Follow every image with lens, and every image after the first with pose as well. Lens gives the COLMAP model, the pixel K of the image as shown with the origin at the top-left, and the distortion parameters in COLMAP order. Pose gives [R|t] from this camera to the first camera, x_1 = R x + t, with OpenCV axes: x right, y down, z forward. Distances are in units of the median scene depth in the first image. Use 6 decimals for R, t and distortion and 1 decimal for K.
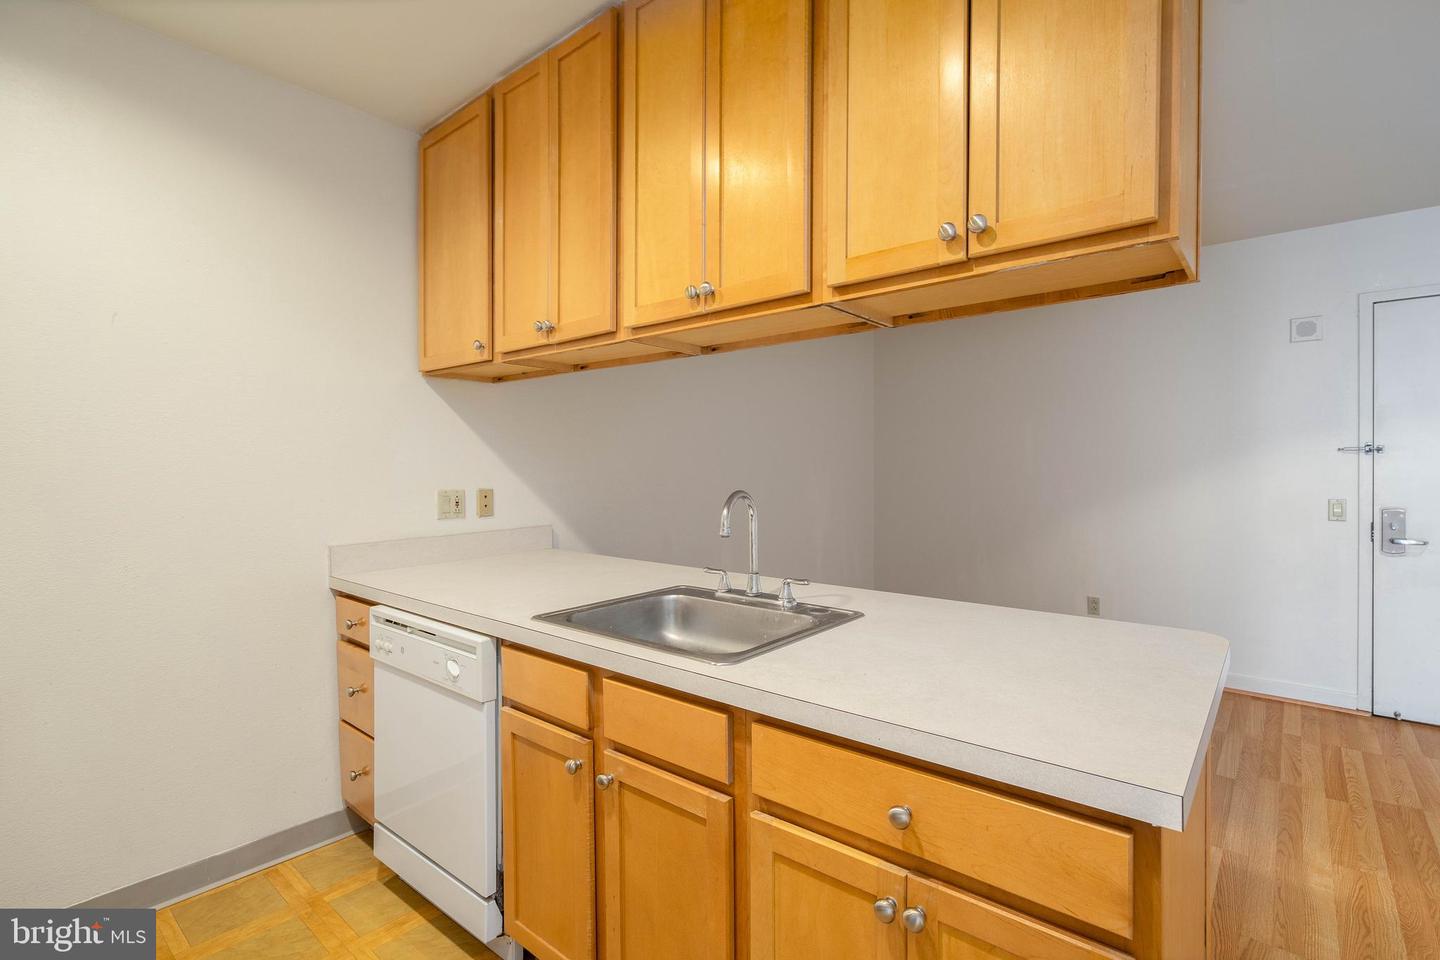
lens RADIAL K [[670.1, 0, 716.8], [0, 670.1, 474.1], [0, 0, 1]] dist [0.003736, 0.000090]
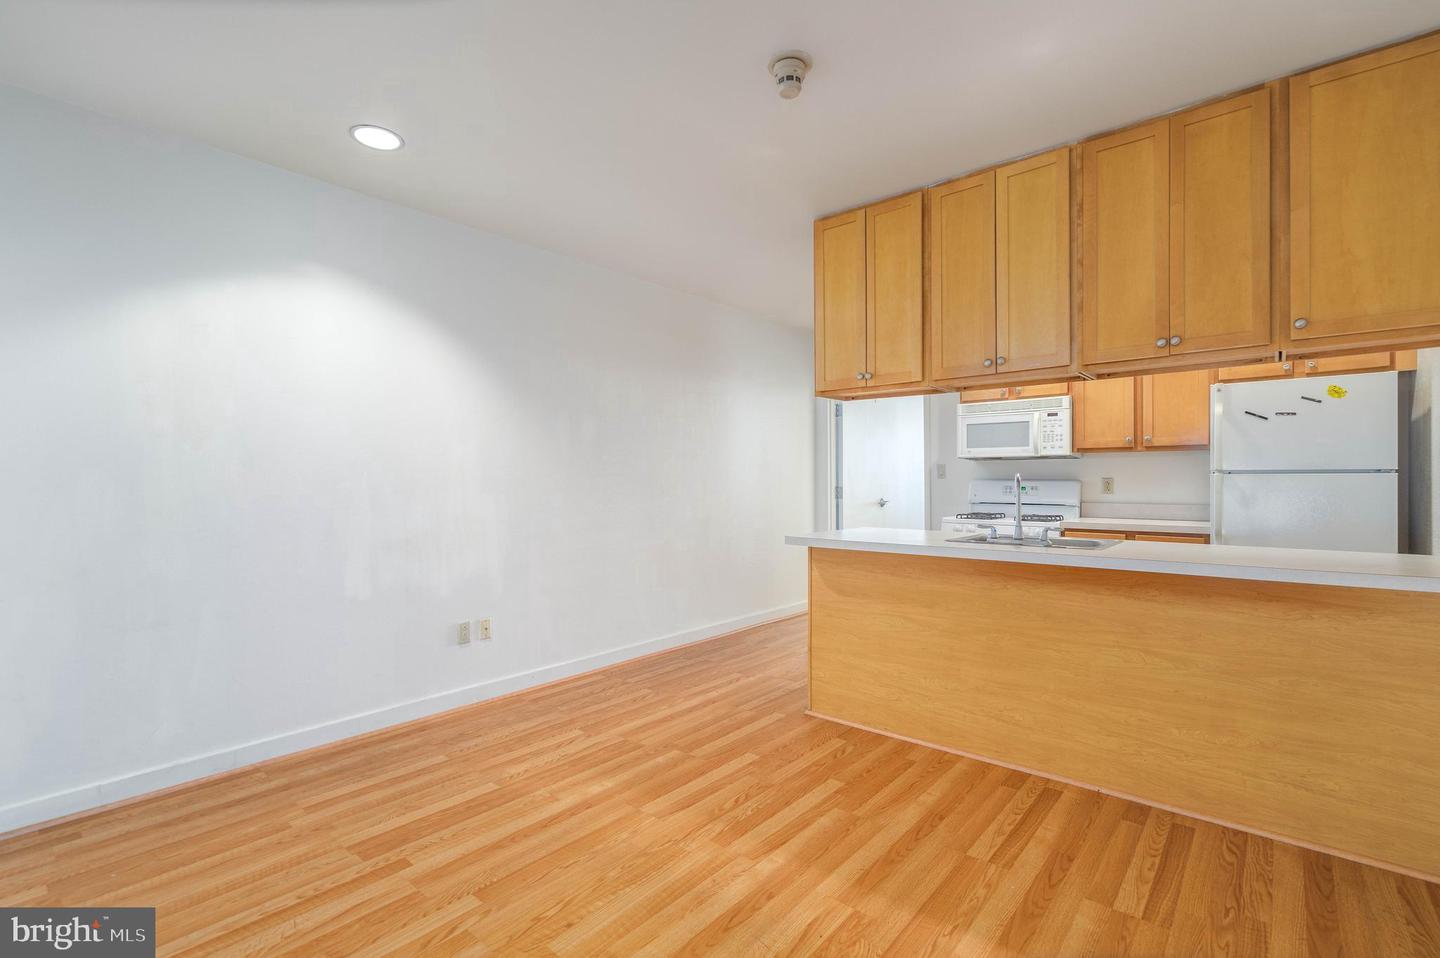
lens RADIAL K [[661.0, 0, 690.7], [0, 661.0, 478.4], [0, 0, 1]] dist [0.000253, 0.000128]
pose [[-0.999745, 0.004628, 0.022095, 0.677926], [0.004797, 0.999960, 0.007603, 0.017129], [-0.022058, 0.007707, -0.999727, 2.175029]]
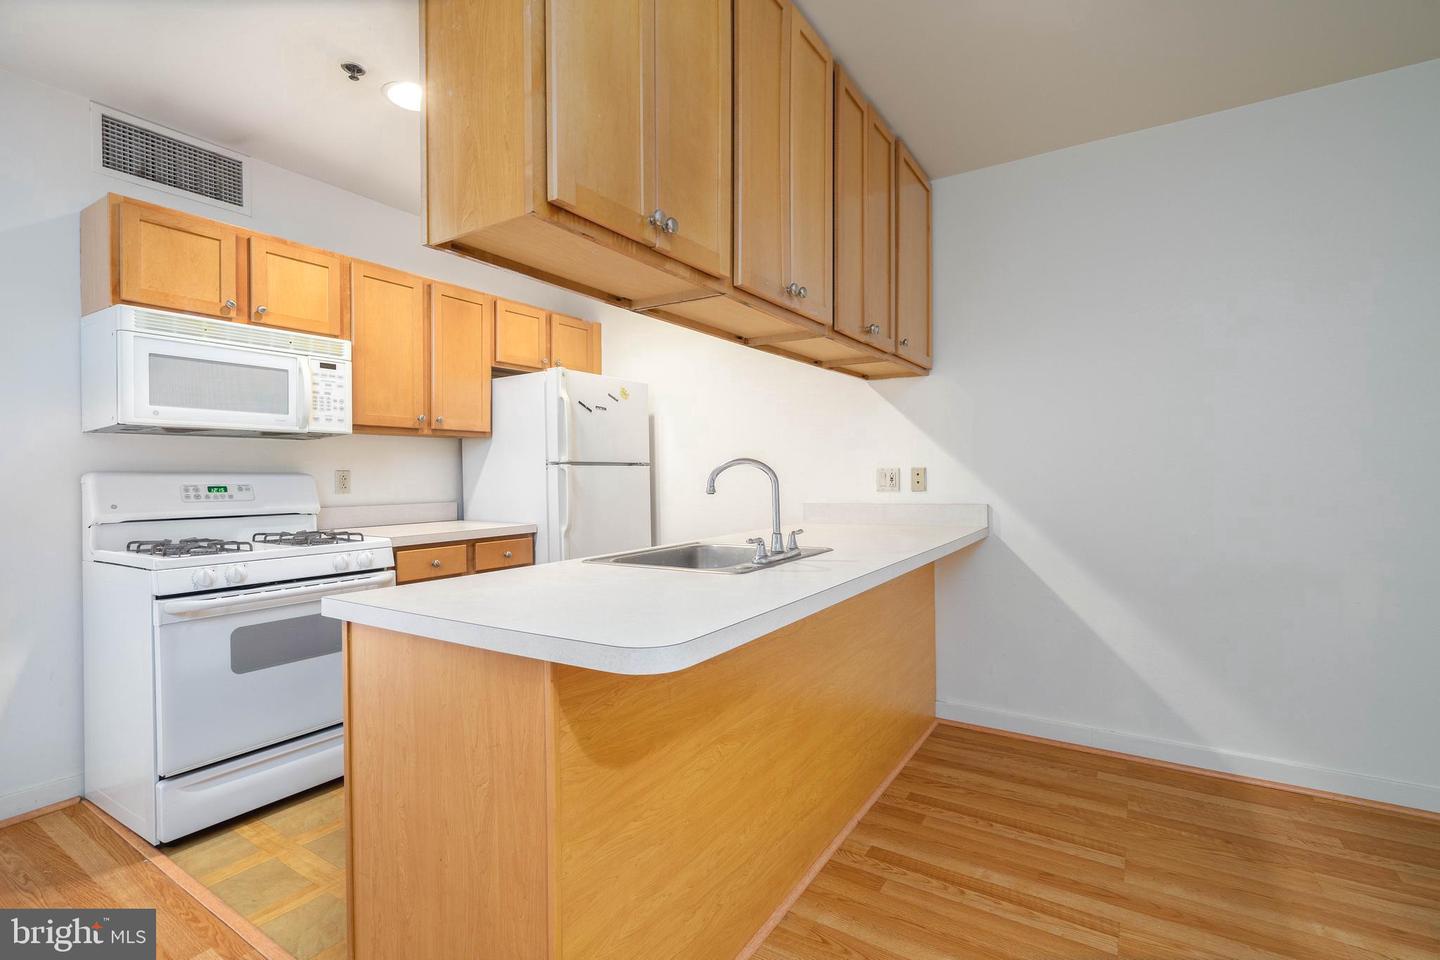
lens RADIAL K [[657.3, 0, 727.6], [0, 657.3, 478.9], [0, 0, 1]] dist [0.002837, 0.000087]
pose [[0.153227, 0.009919, -0.988141, 0.953711], [-0.001918, 0.999951, 0.009740, 0.040886], [0.988189, 0.000403, 0.153239, 0.650821]]
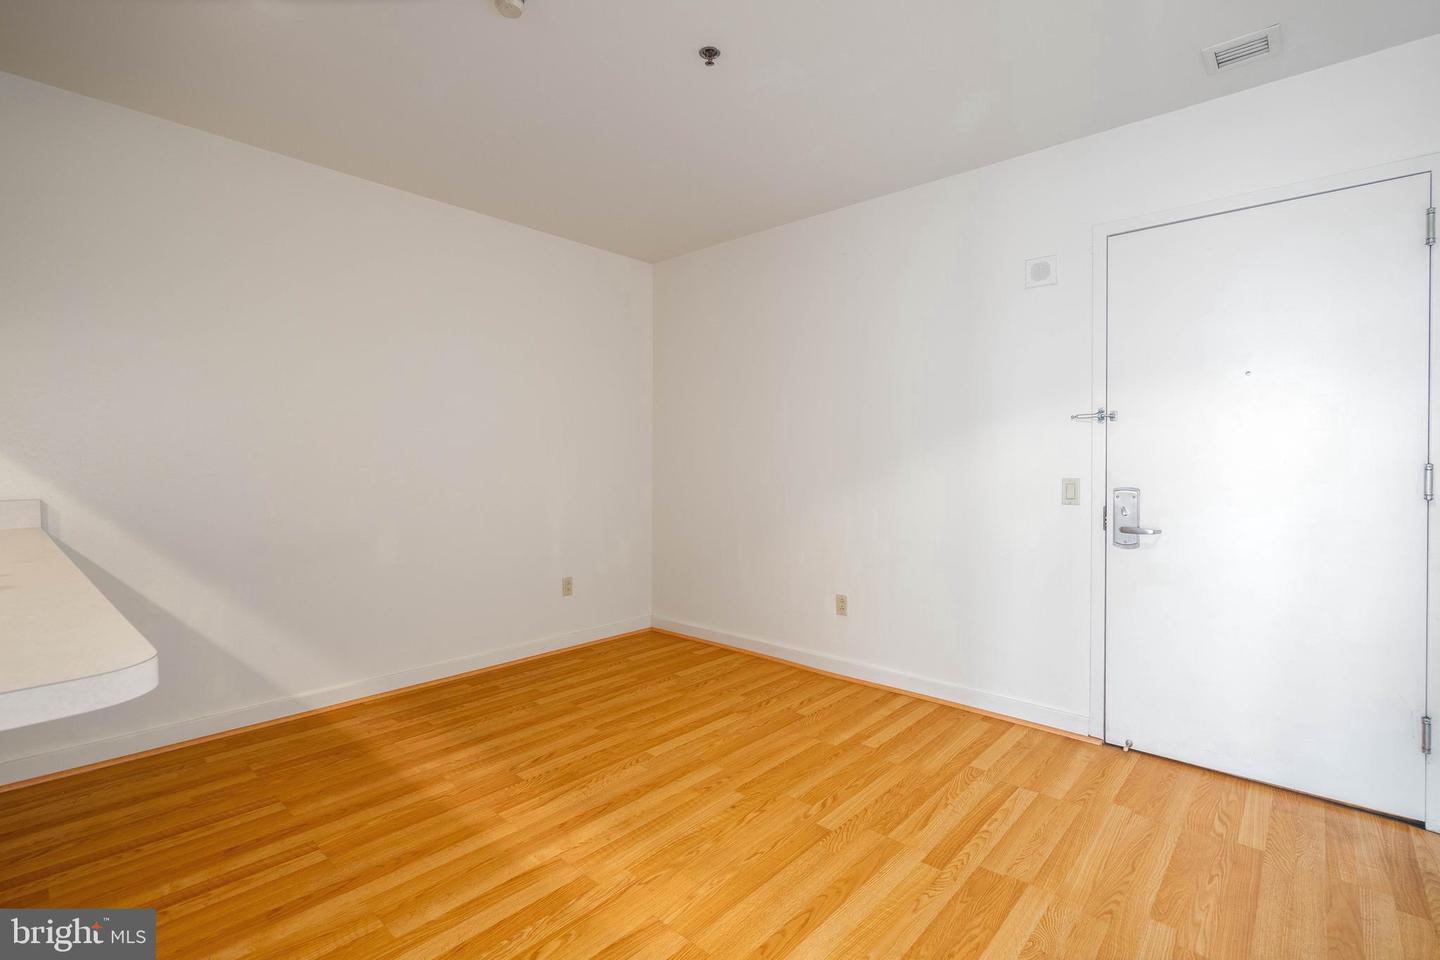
lens RADIAL K [[673.1, 0, 708.7], [0, 673.1, 470.4], [0, 0, 1]] dist [0.001460, 0.000300]
pose [[0.999812, 0.005465, -0.018607, 0.828822], [-0.005449, 0.999985, 0.000951, 0.048911], [0.018612, -0.000849, 0.999826, 0.287350]]
